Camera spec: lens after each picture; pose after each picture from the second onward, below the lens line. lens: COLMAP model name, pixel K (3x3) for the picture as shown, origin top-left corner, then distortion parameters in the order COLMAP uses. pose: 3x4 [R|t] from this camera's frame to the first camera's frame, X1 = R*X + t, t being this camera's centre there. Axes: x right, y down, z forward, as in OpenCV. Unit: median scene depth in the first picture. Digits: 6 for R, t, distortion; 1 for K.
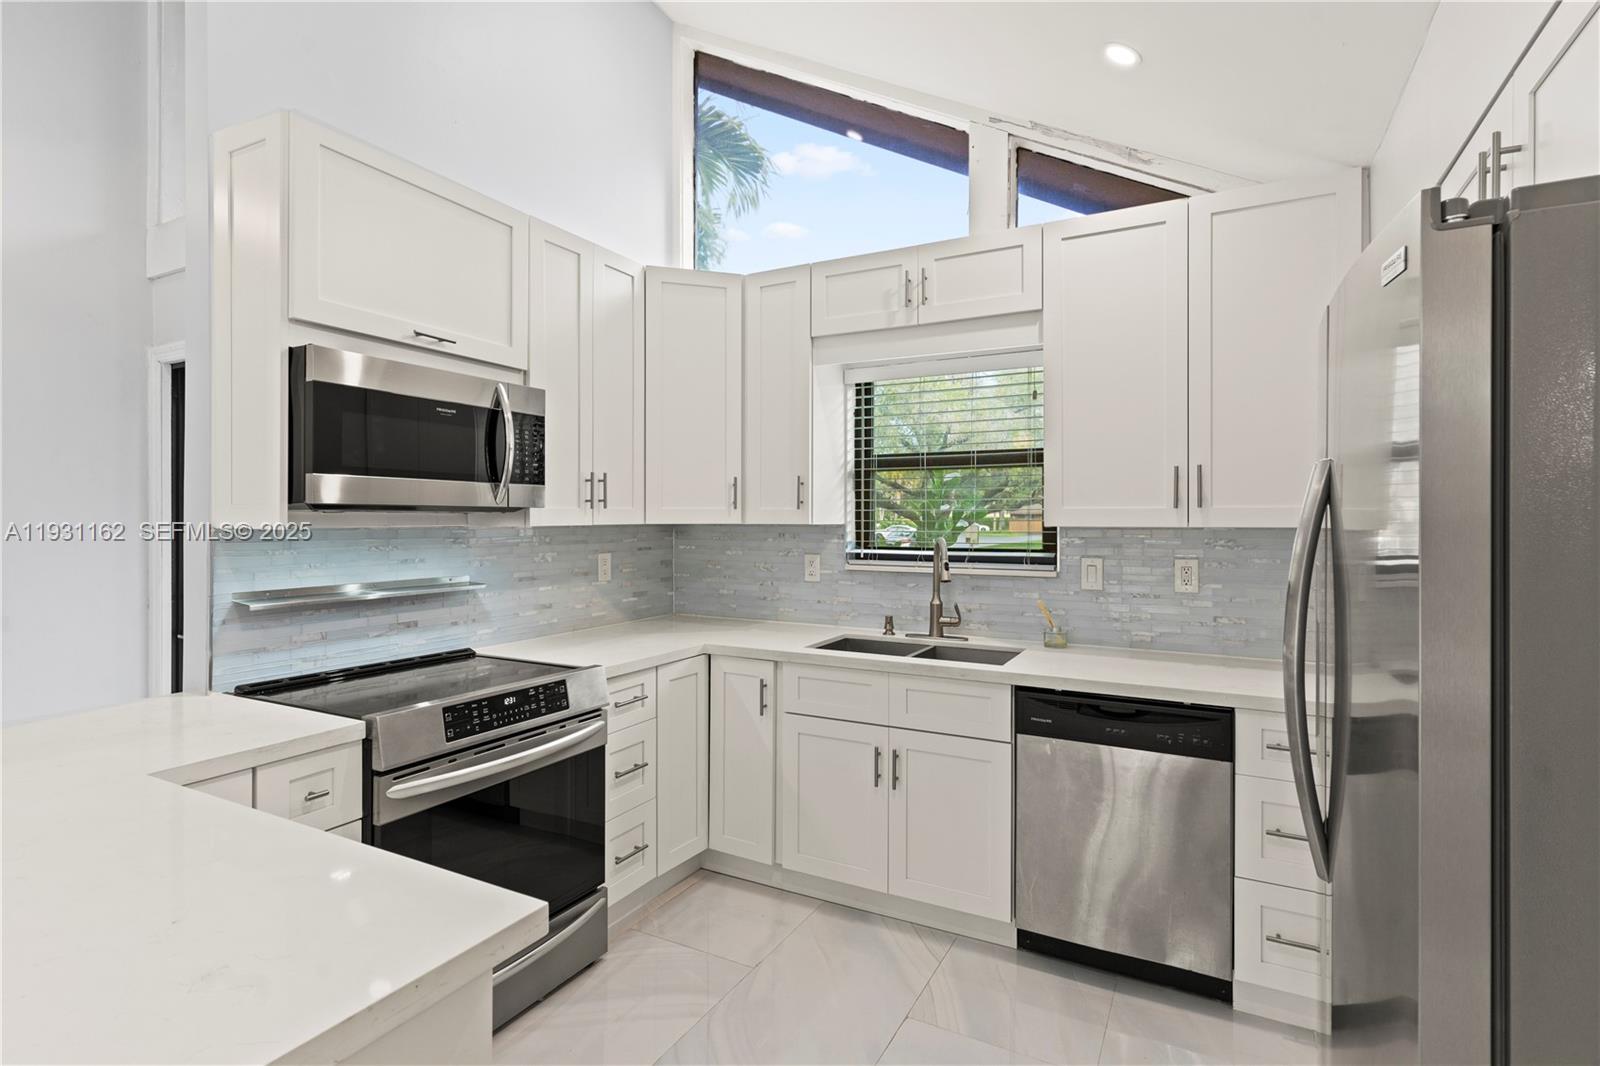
lens RADIAL K [[773.0, 0, 804.0], [0, 773.0, 517.6], [0, 0, 1]] dist [0.000056, 0.000056]
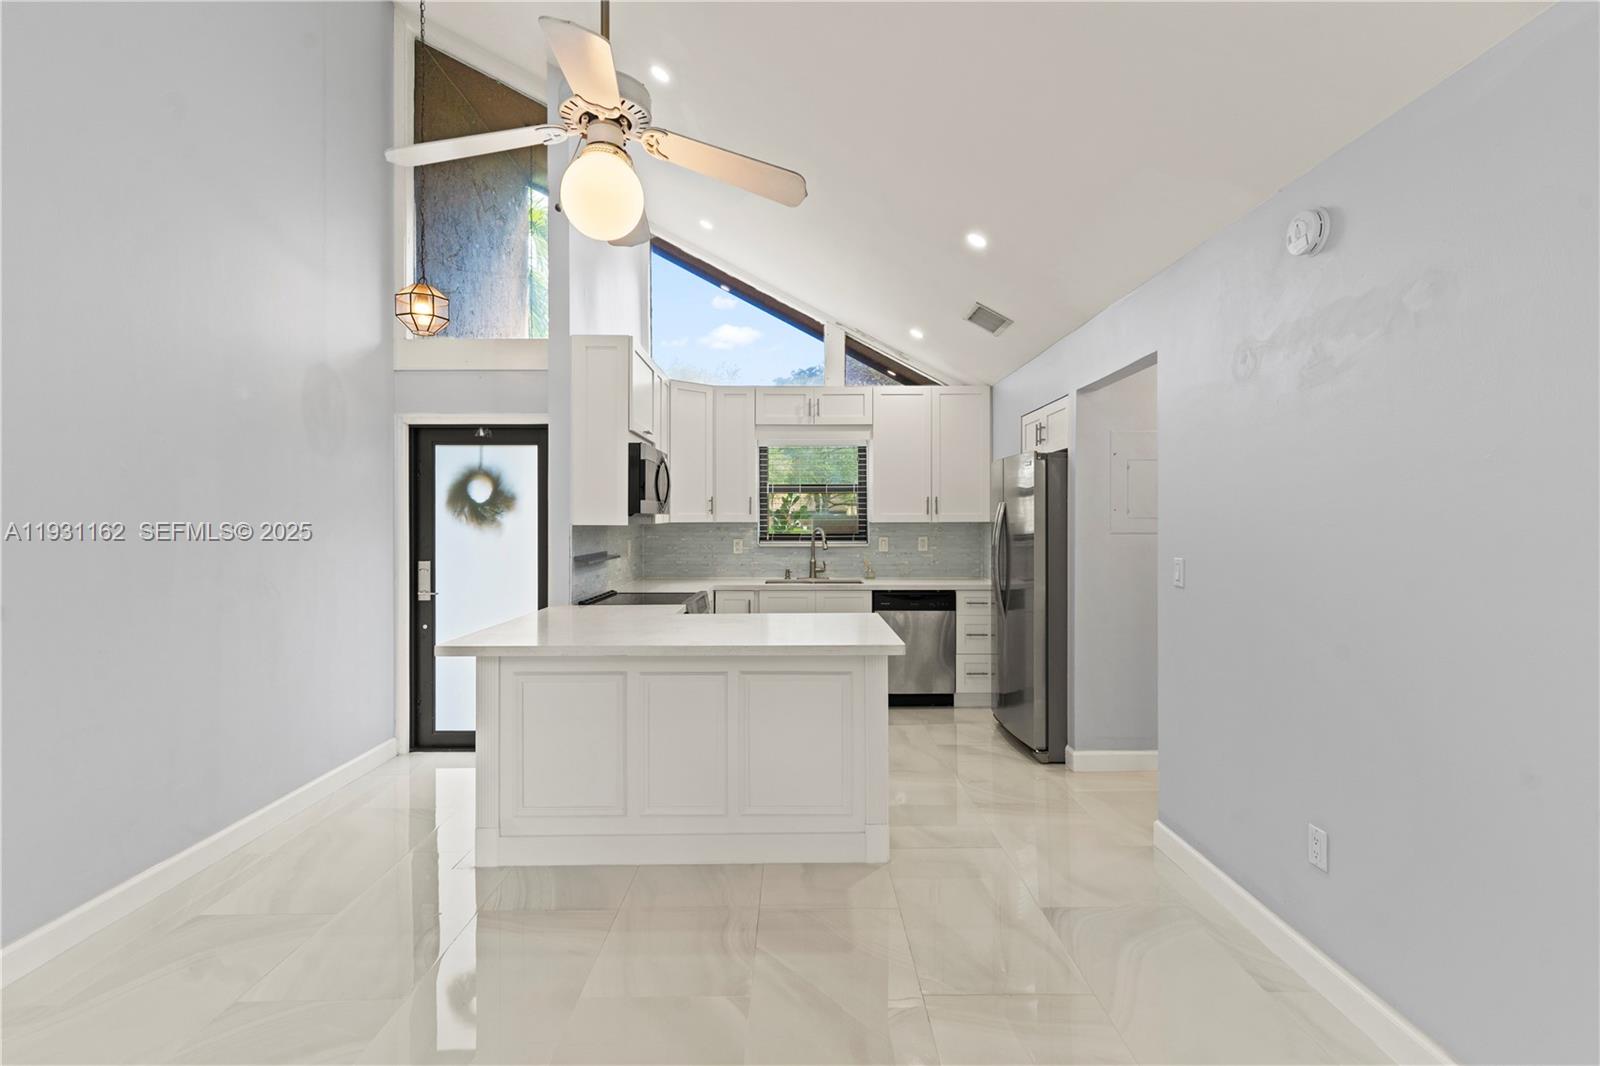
lens RADIAL K [[766.1, 0, 797.5], [0, 766.1, 517.7], [0, 0, 1]] dist [0.001664, -0.000154]
pose [[0.881505, -0.003378, 0.472162, -0.886708], [0.002976, 0.999994, 0.001598, -0.005888], [-0.472165, -0.000003, 0.881510, -0.806556]]
